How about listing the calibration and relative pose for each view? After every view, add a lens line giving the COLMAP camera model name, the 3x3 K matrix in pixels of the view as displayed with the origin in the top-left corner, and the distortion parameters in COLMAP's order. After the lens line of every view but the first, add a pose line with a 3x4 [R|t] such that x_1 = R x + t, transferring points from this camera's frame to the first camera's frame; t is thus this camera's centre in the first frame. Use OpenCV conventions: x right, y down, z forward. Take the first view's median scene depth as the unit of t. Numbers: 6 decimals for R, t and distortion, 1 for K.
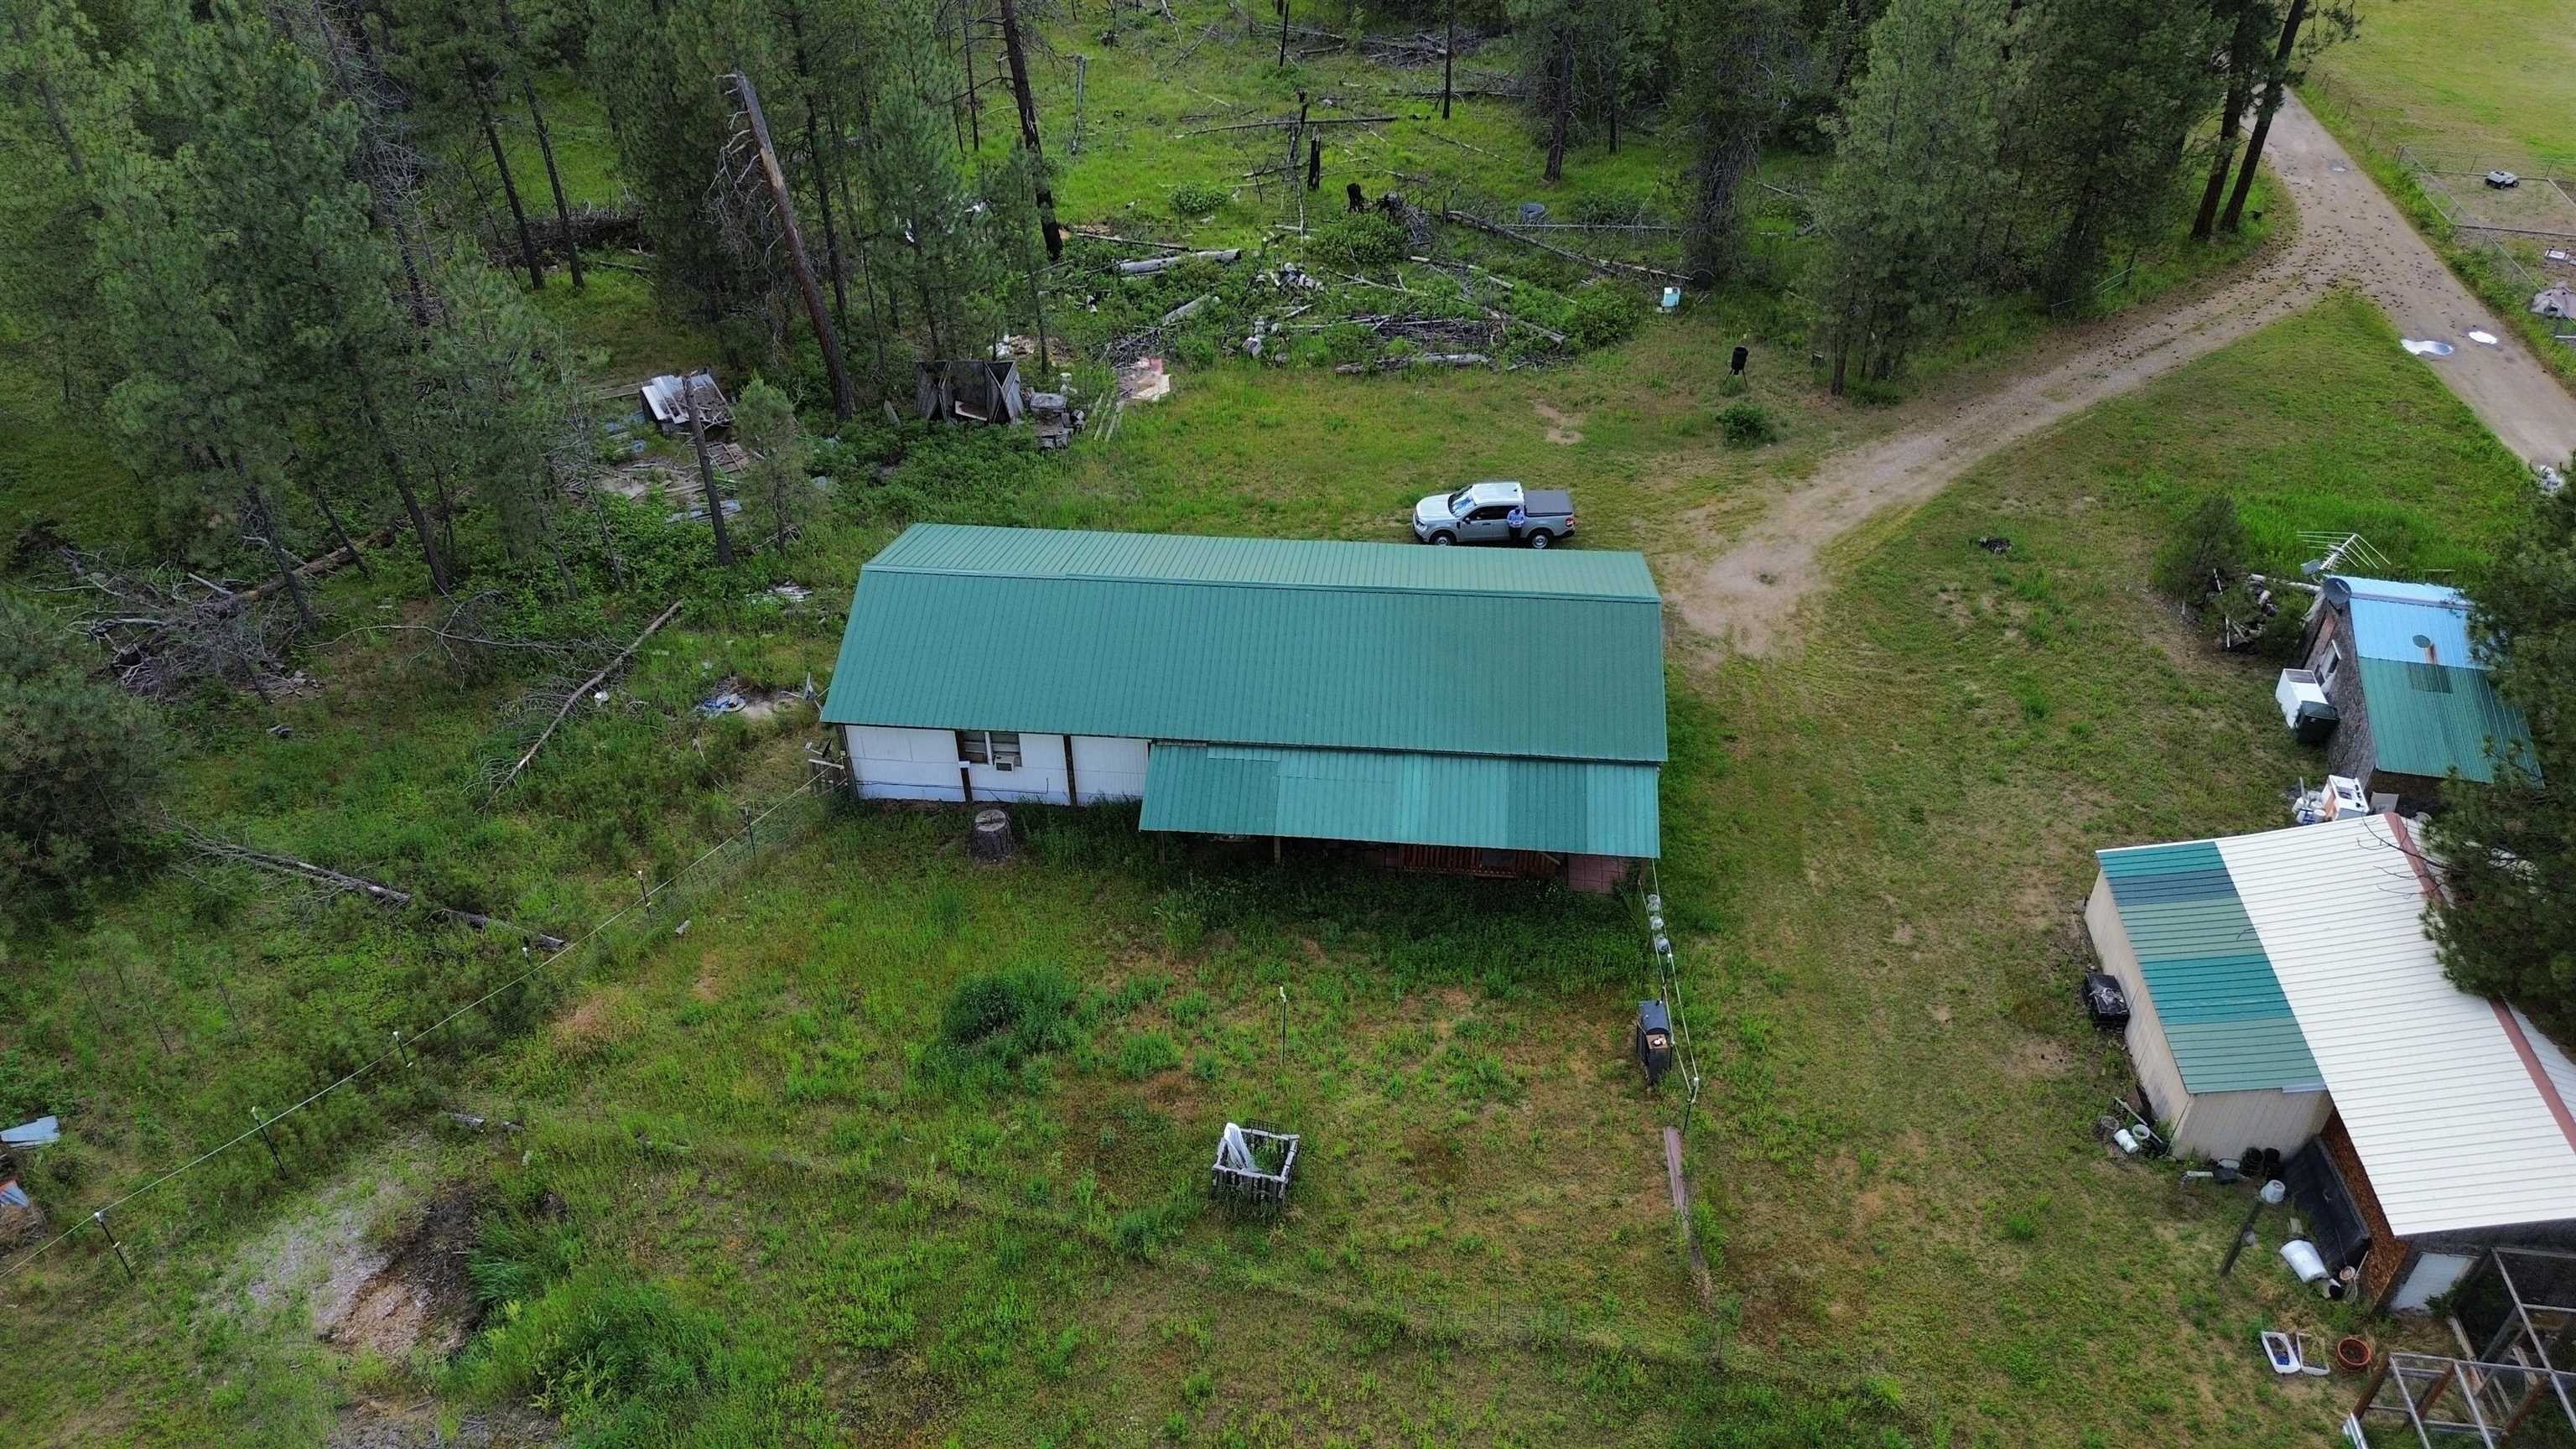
lens RADIAL K [[1830.3, 0, 1283.2], [0, 1830.3, 710.2], [0, 0, 1]] dist [0.095183, -0.106398]
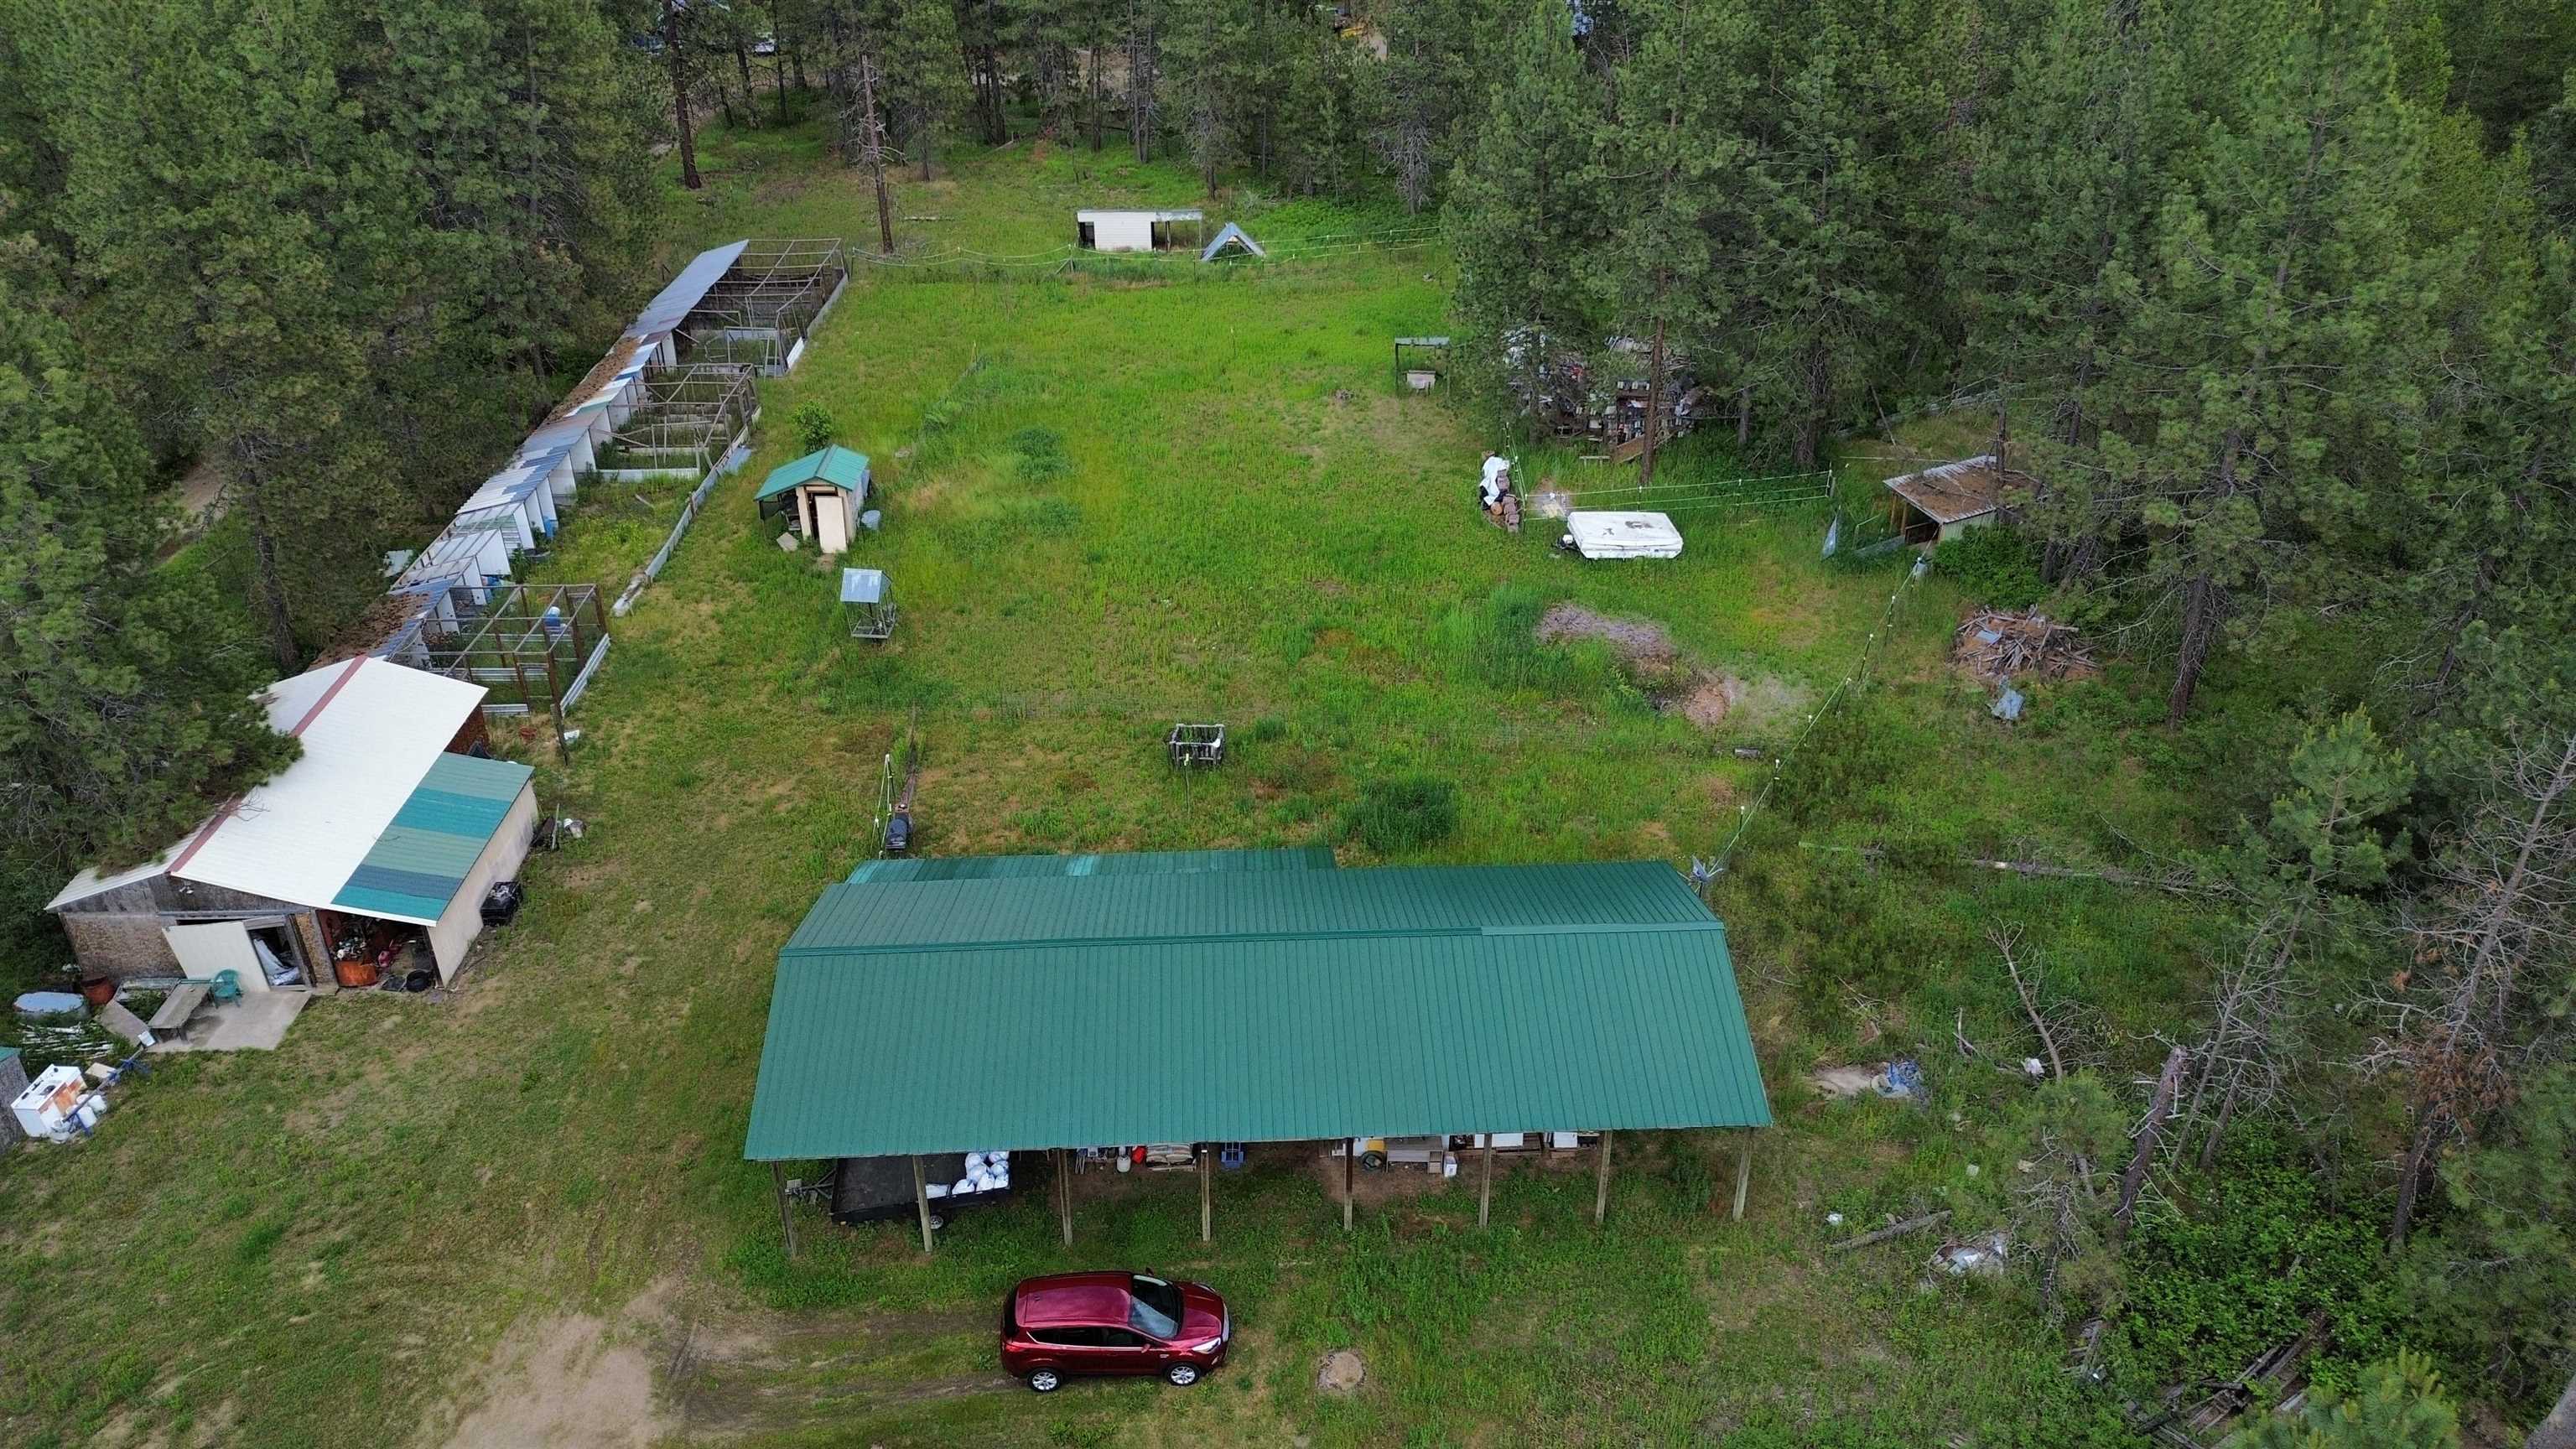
lens RADIAL K [[1830.3, 0, 1283.2], [0, 1830.3, 710.2], [0, 0, 1]] dist [0.095183, -0.106398]
pose [[-0.991929, 0.070852, -0.105148, 0.041052], [-0.068147, 0.401418, 0.913356, -0.661647], [0.106922, 0.913151, -0.393350, 0.919492]]
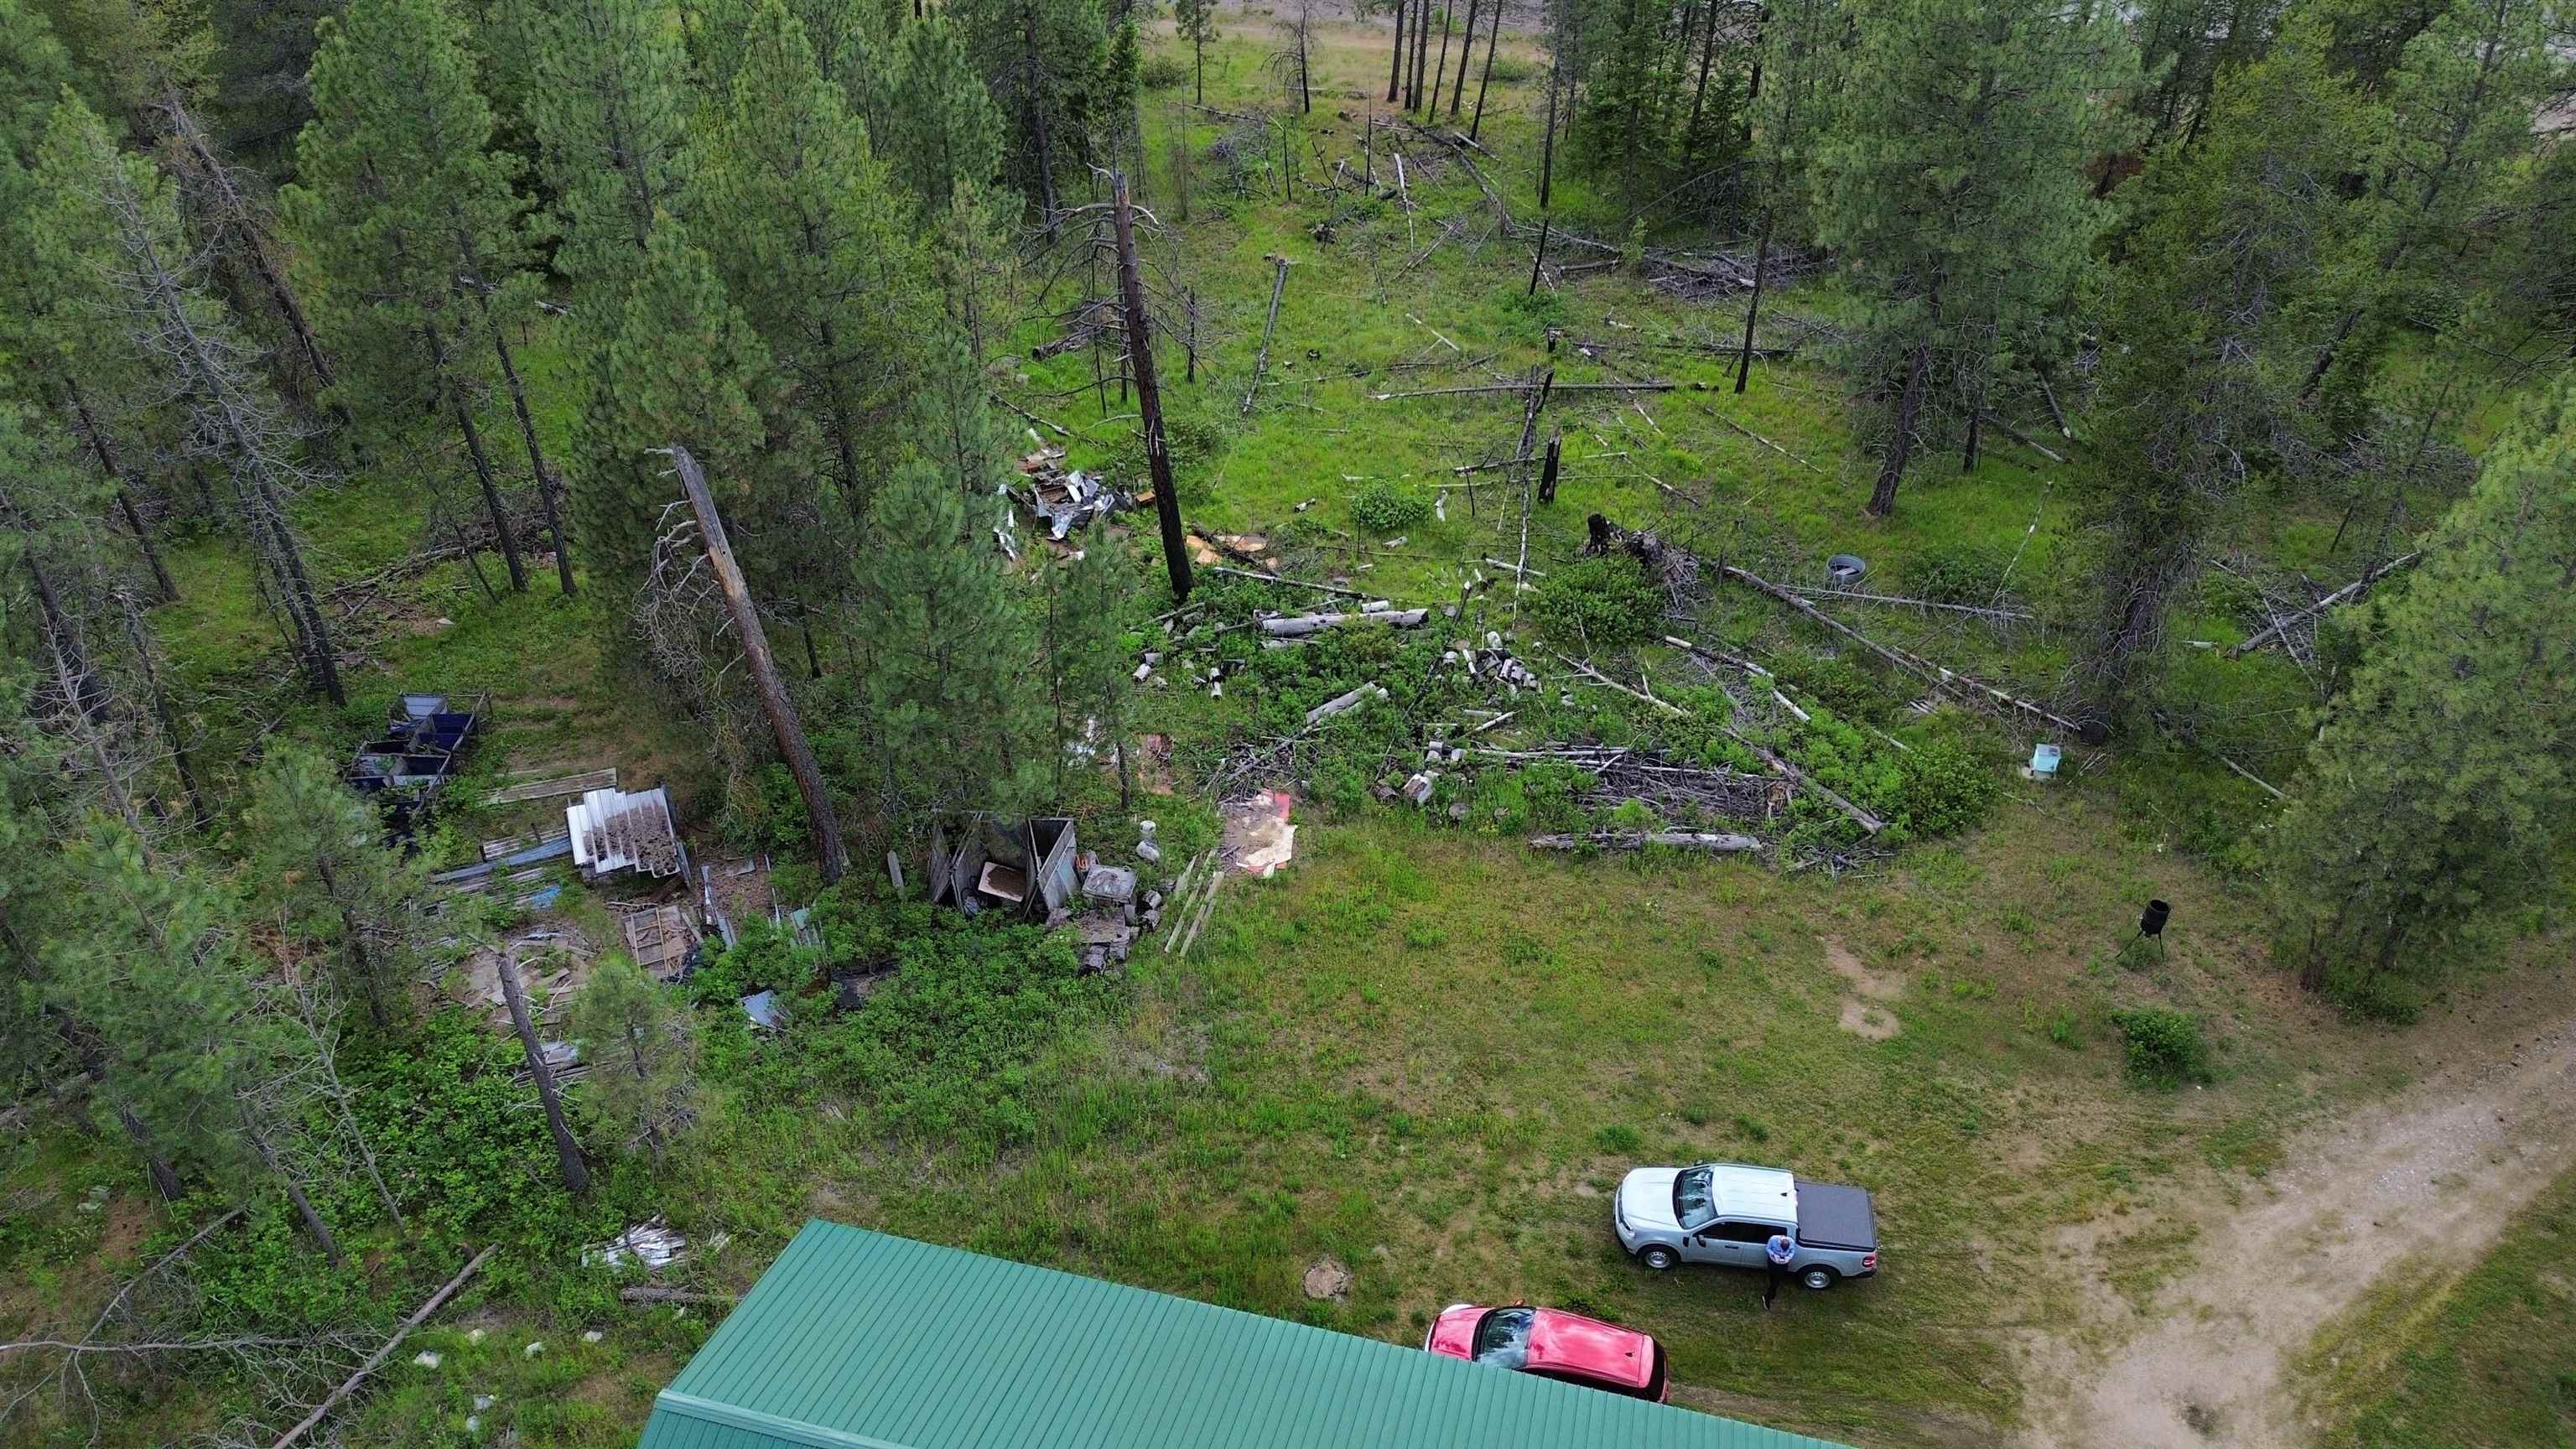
lens RADIAL K [[1830.3, 0, 1283.2], [0, 1830.3, 710.2], [0, 0, 1]] dist [0.095183, -0.106398]
pose [[0.986140, 0.097766, -0.134052, 0.024684], [-0.097948, 0.995178, 0.005251, -0.244313], [0.133919, 0.007952, 0.990960, 0.317181]]
